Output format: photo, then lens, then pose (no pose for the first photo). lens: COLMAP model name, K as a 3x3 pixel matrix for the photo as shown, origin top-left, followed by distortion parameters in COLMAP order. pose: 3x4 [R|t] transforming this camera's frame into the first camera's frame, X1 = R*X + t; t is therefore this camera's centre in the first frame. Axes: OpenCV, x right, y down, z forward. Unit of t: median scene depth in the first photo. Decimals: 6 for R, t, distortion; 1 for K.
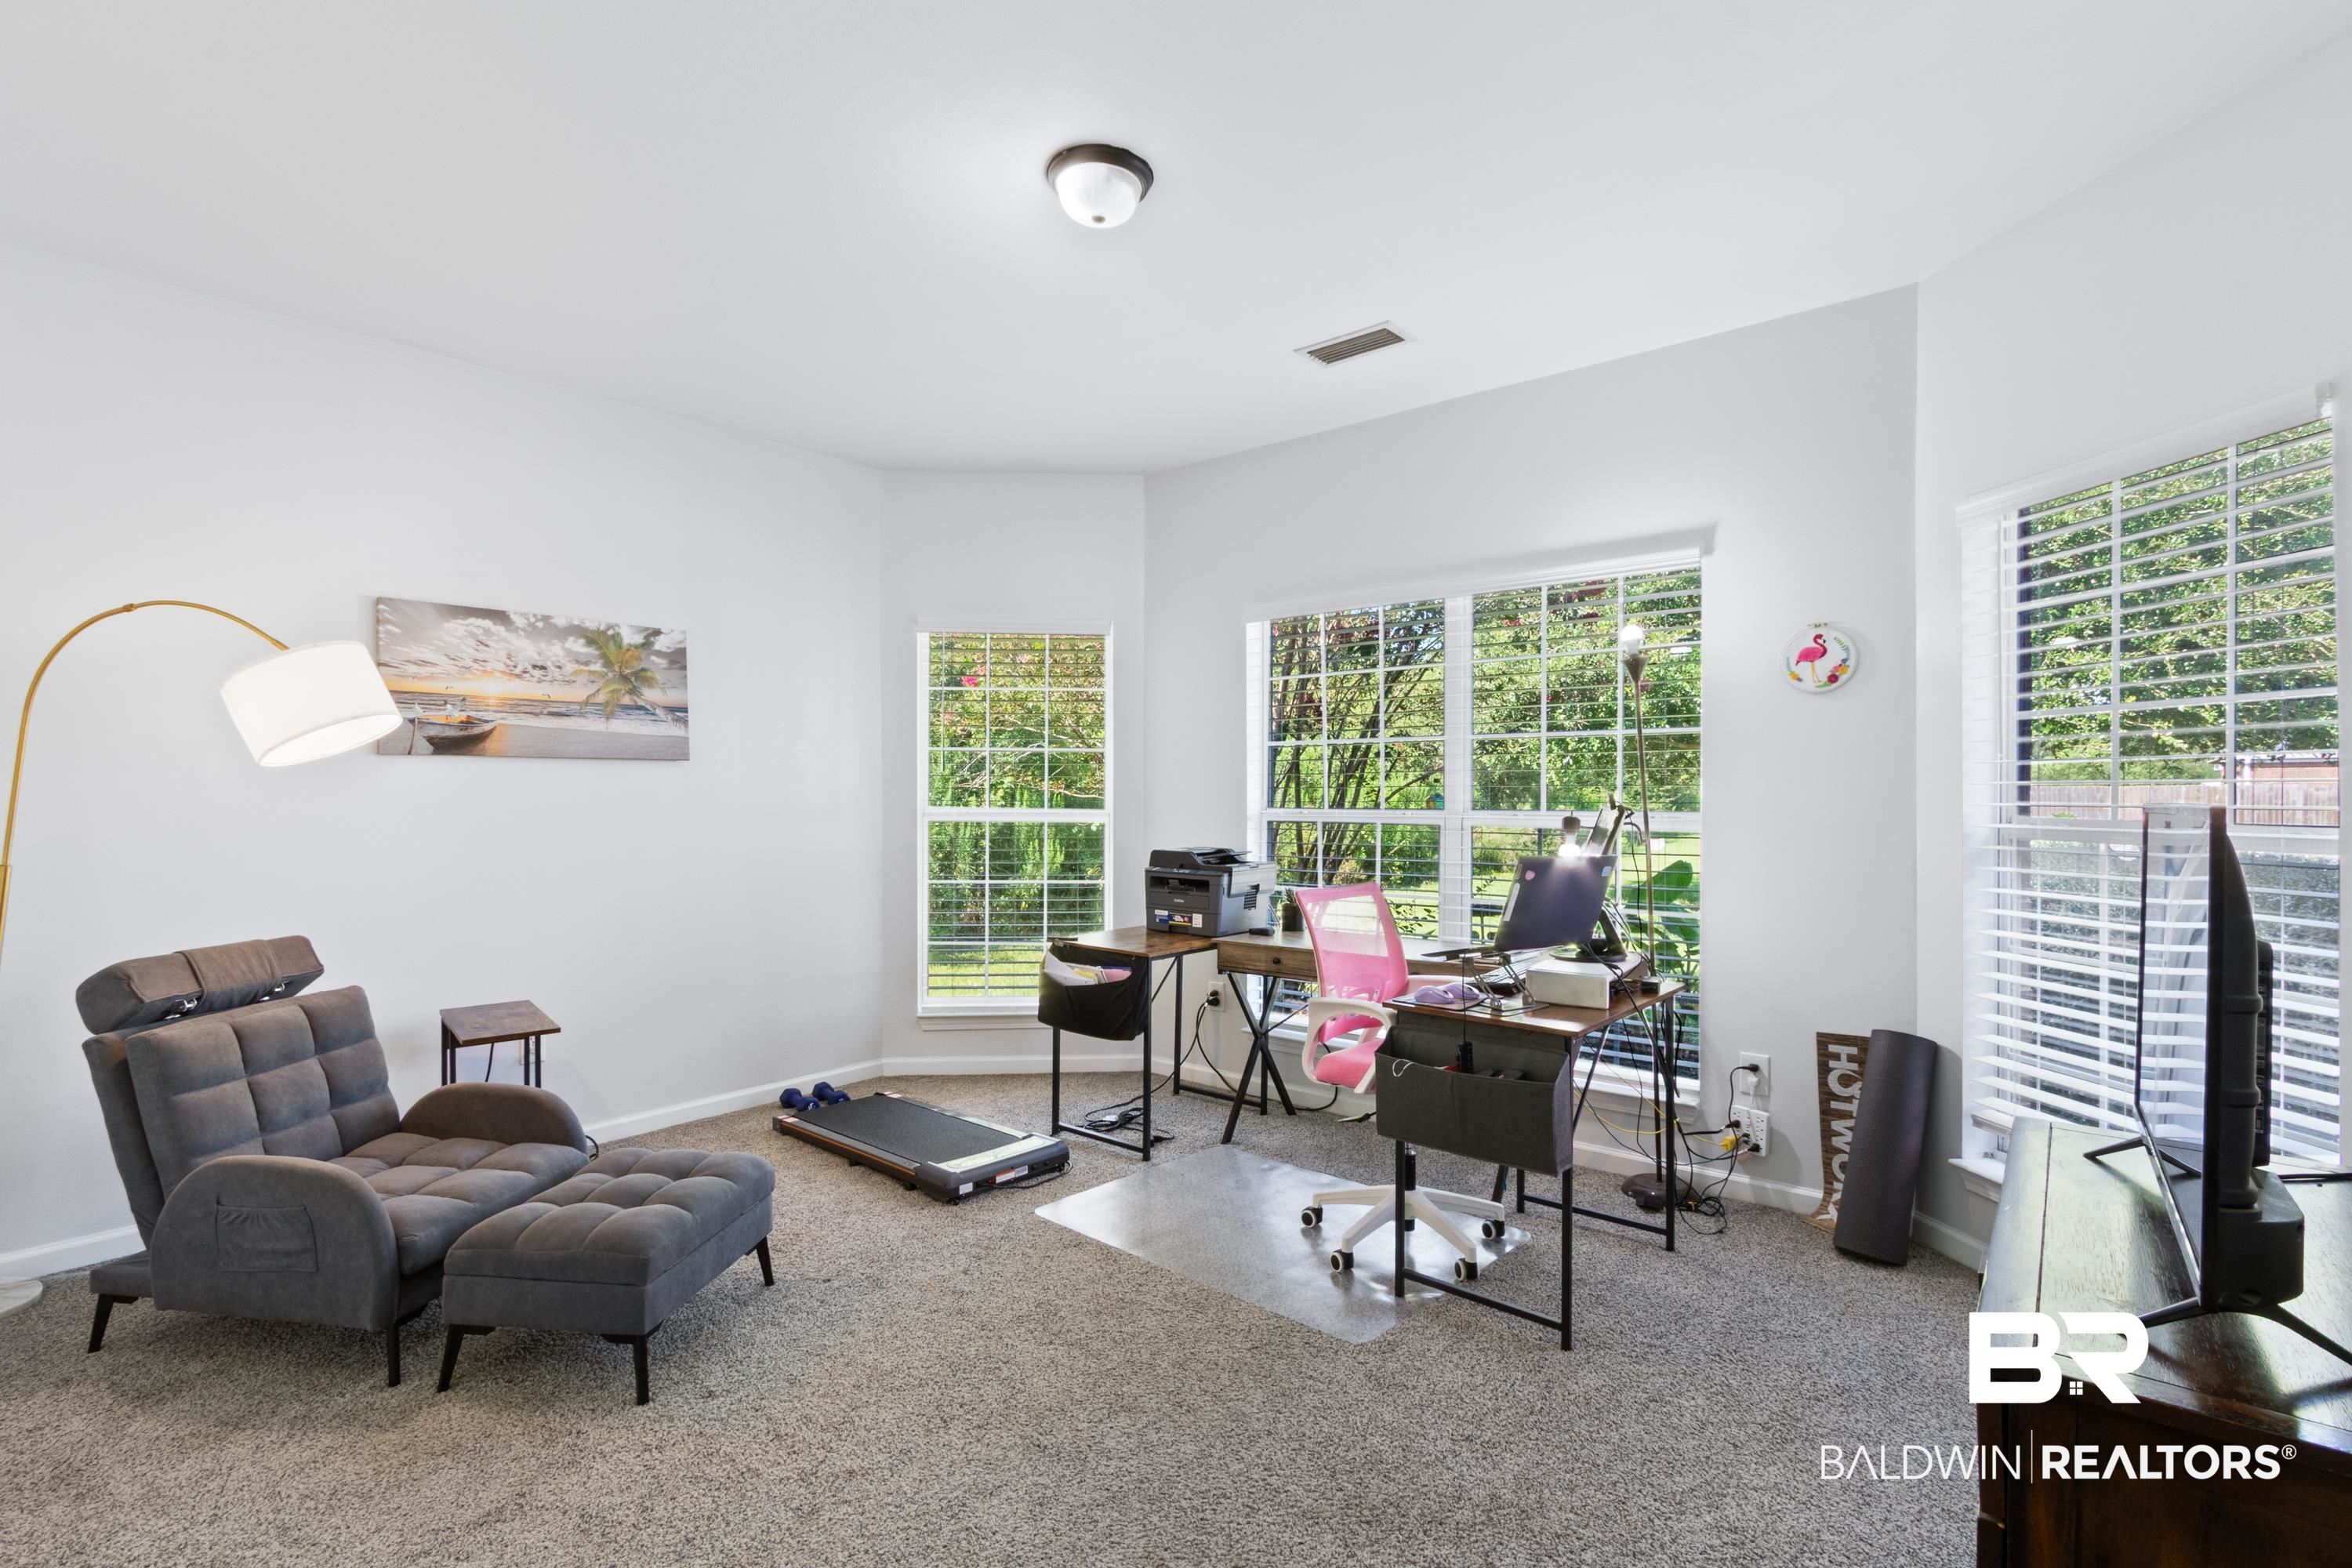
lens RADIAL K [[1079.4, 0, 1160.8], [0, 1079.4, 795.0], [0, 0, 1]] dist [-0.002686, -0.000690]
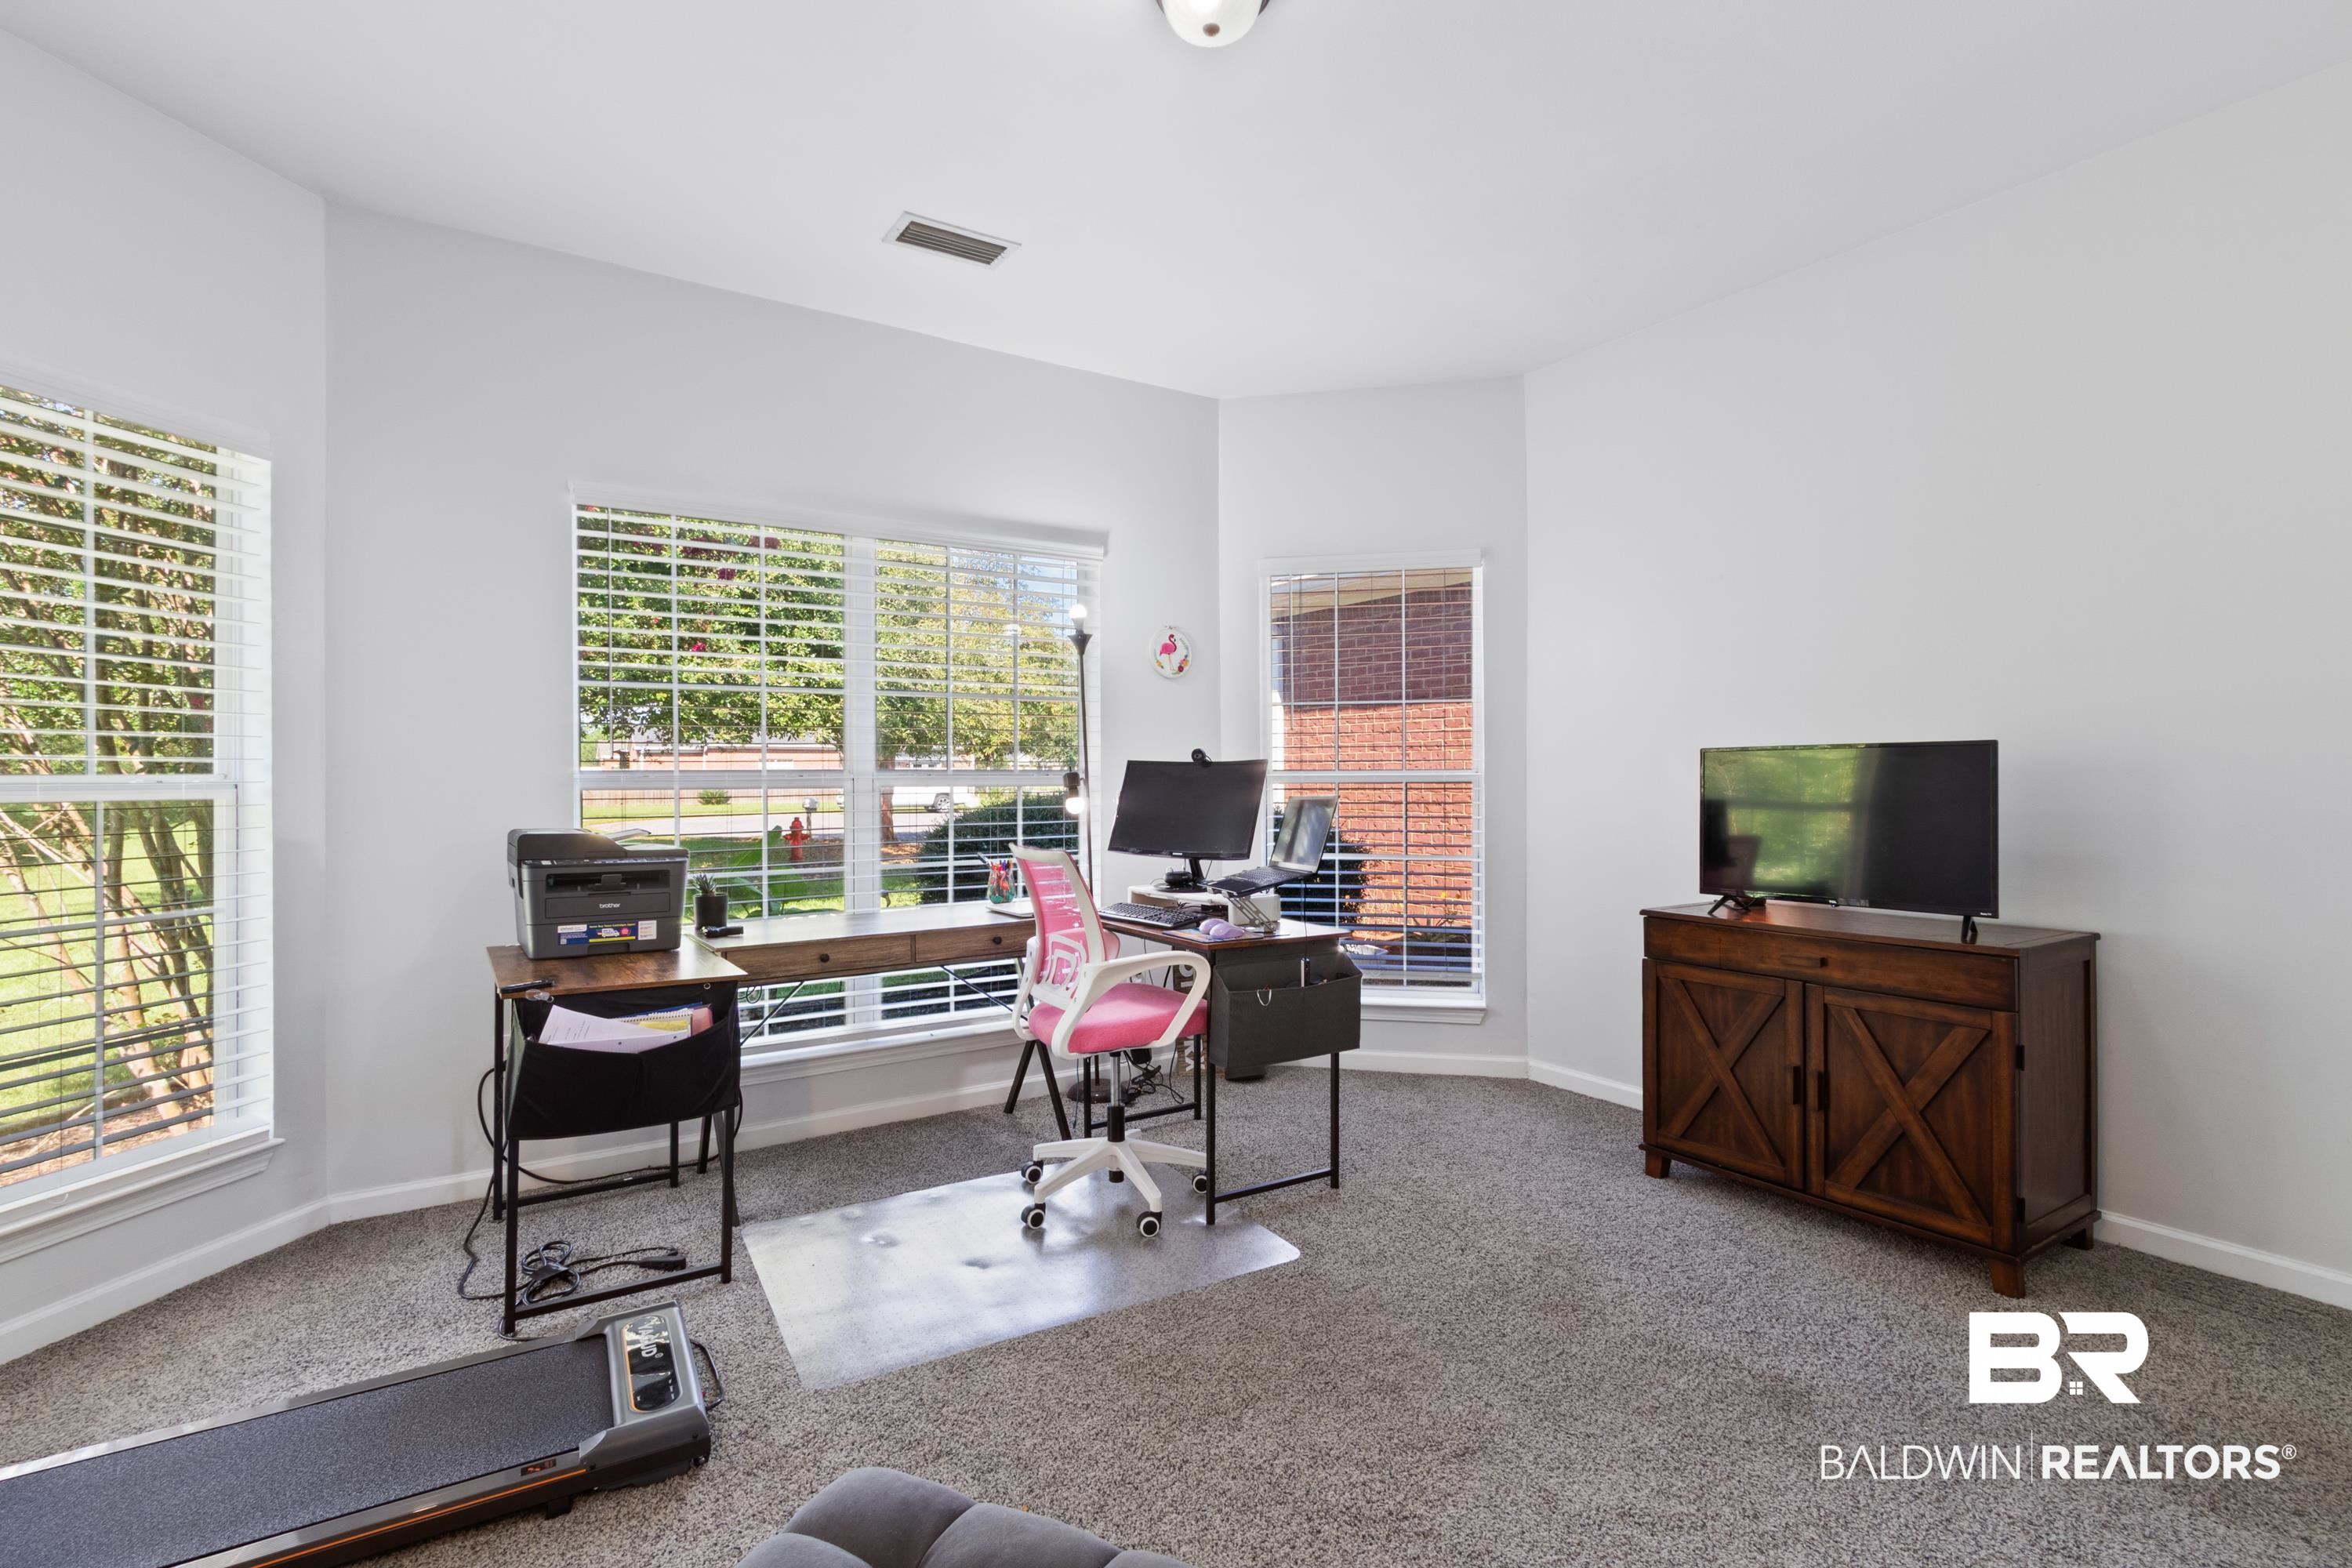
lens RADIAL K [[1079.4, 0, 1160.8], [0, 1079.4, 795.0], [0, 0, 1]] dist [-0.002686, -0.000690]
pose [[0.321874, -0.022060, 0.946526, -0.634567], [0.002927, 0.999747, 0.022304, 0.018107], [-0.946778, -0.004408, 0.321857, 0.571245]]
